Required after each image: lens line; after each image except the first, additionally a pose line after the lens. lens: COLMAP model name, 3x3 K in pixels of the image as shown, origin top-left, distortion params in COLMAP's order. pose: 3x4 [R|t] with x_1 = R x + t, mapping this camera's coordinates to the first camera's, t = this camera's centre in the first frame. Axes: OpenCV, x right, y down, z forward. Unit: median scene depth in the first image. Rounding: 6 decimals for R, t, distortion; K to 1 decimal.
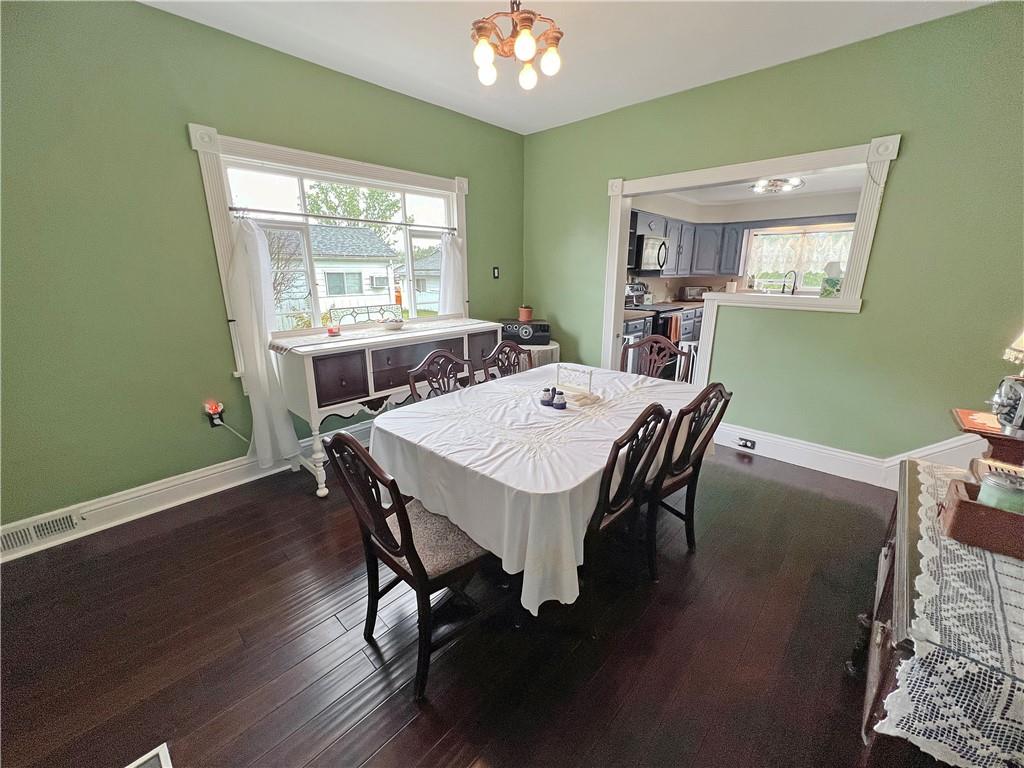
lens RADIAL K [[413.3, 0, 513.3], [0, 413.3, 381.1], [0, 0, 1]] dist [-0.001010, -0.000033]
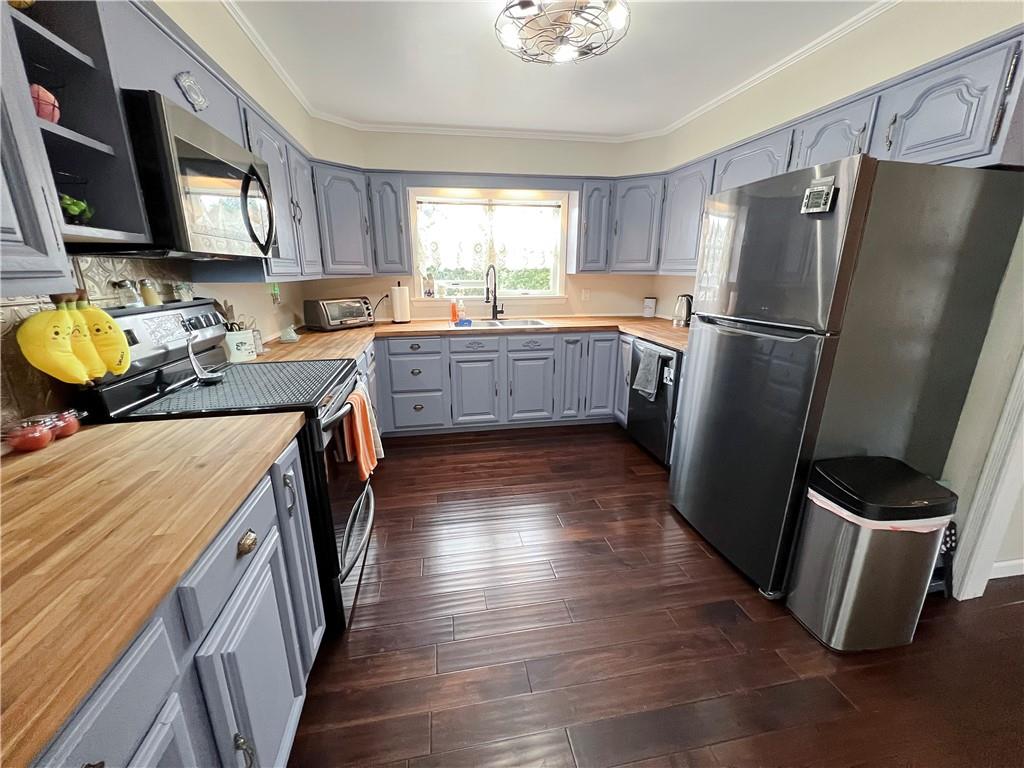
lens RADIAL K [[413.6, 0, 512.3], [0, 413.6, 381.9], [0, 0, 1]] dist [-0.000411, -0.000019]
pose [[0.603408, -0.210348, 0.769190, 0.184227], [0.211001, 0.972319, 0.100373, -0.150108], [-0.769011, 0.101734, 0.631088, 0.590254]]
